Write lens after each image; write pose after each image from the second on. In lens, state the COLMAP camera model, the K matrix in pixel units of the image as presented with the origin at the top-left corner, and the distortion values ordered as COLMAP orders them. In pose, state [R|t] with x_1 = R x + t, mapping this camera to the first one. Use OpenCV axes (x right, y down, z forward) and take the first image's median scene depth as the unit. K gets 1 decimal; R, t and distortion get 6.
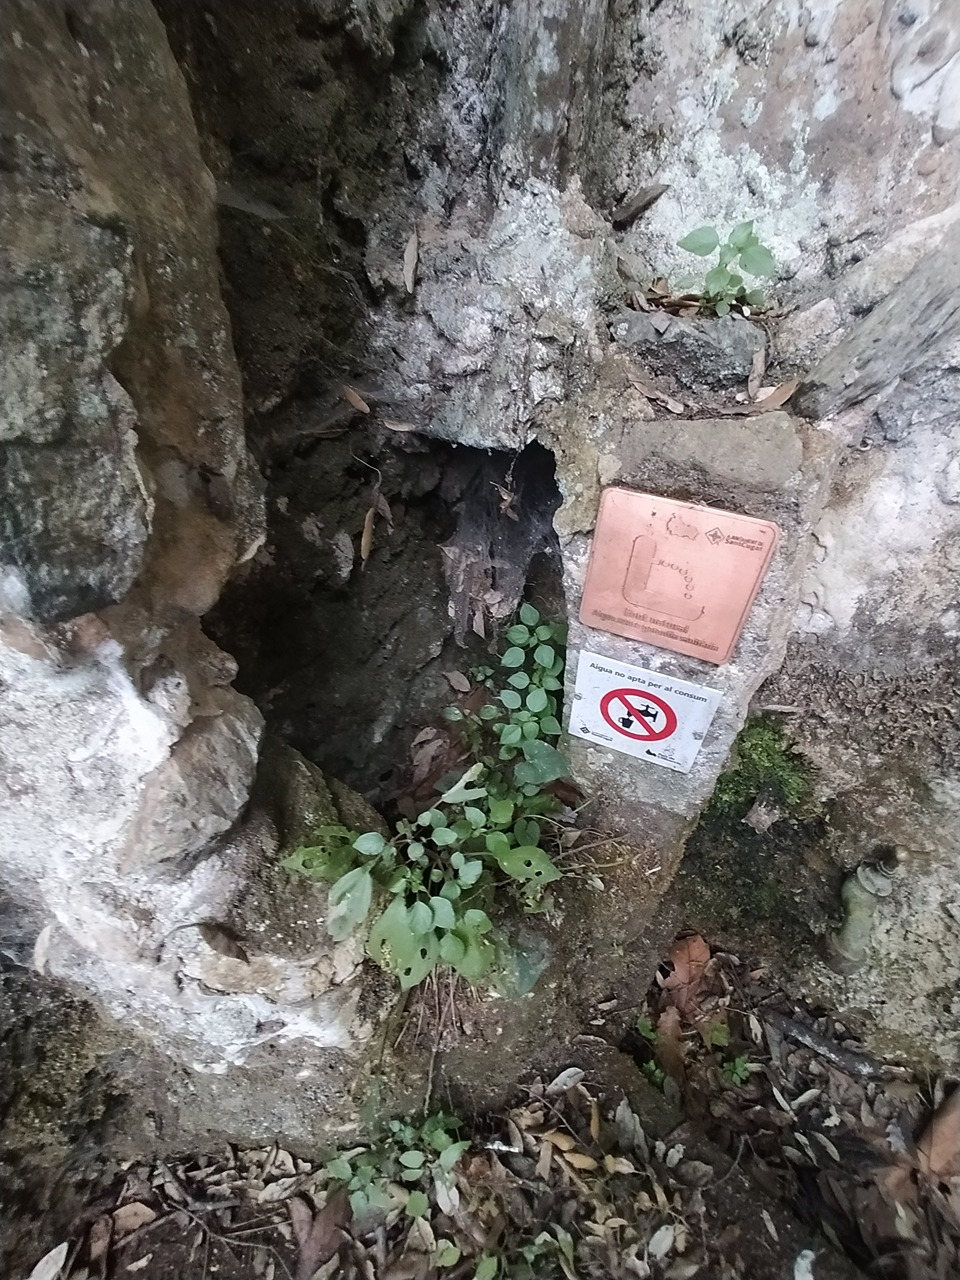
lens RADIAL K [[585.8, 0, 477.5], [0, 585.8, 642.8], [0, 0, 1]] dist [-0.012856, 0.005475]
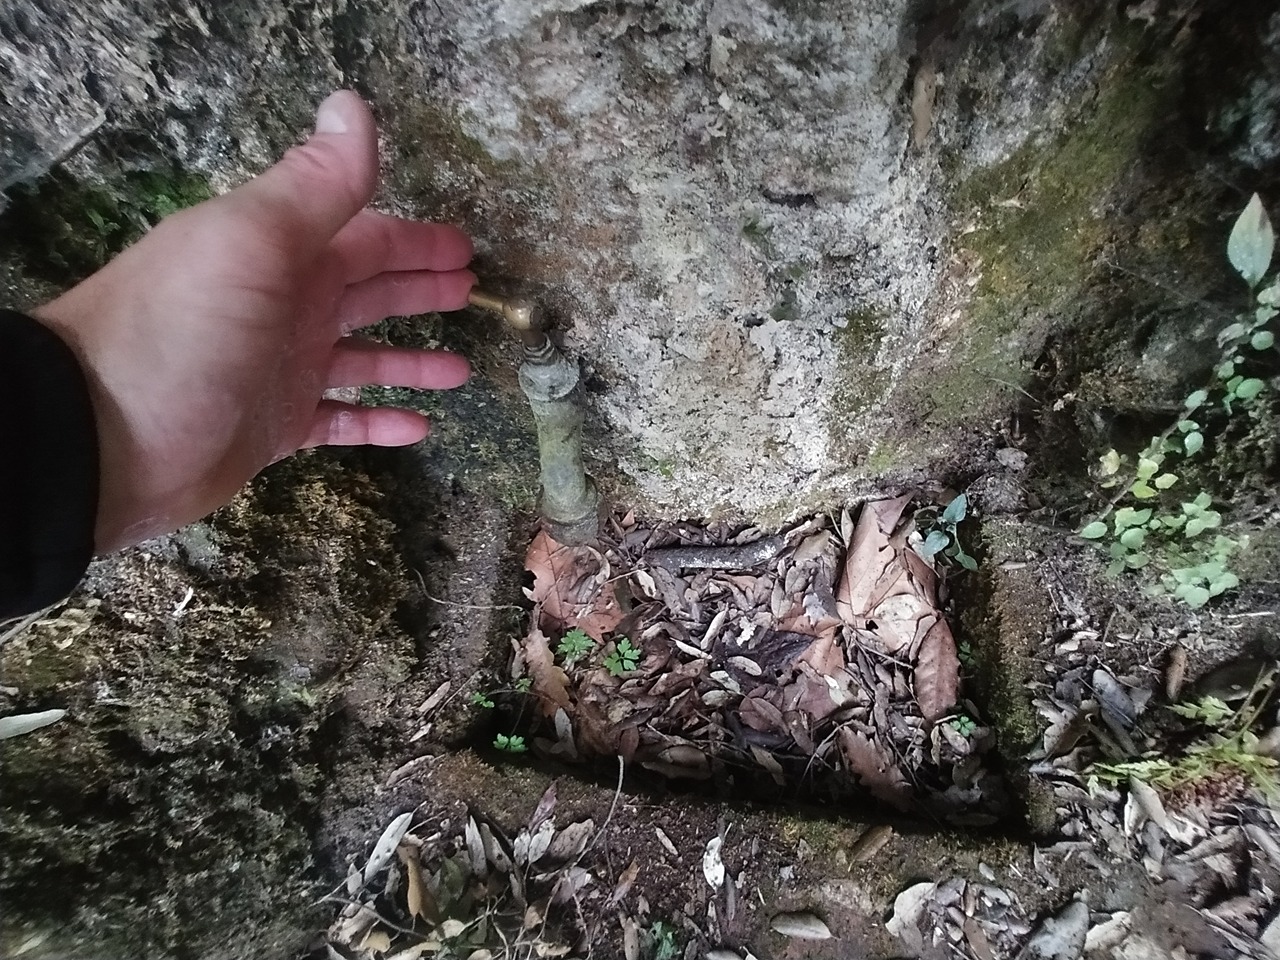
lens RADIAL K [[585.8, 0, 644.9], [0, 585.8, 490.0], [0, 0, 1]] dist [-0.012856, 0.005475]
pose [[0.819905, -0.571359, 0.036112, 0.570792], [0.494779, 0.738920, 0.457374, 0.241972], [-0.288009, -0.357136, 0.888541, 0.397032]]
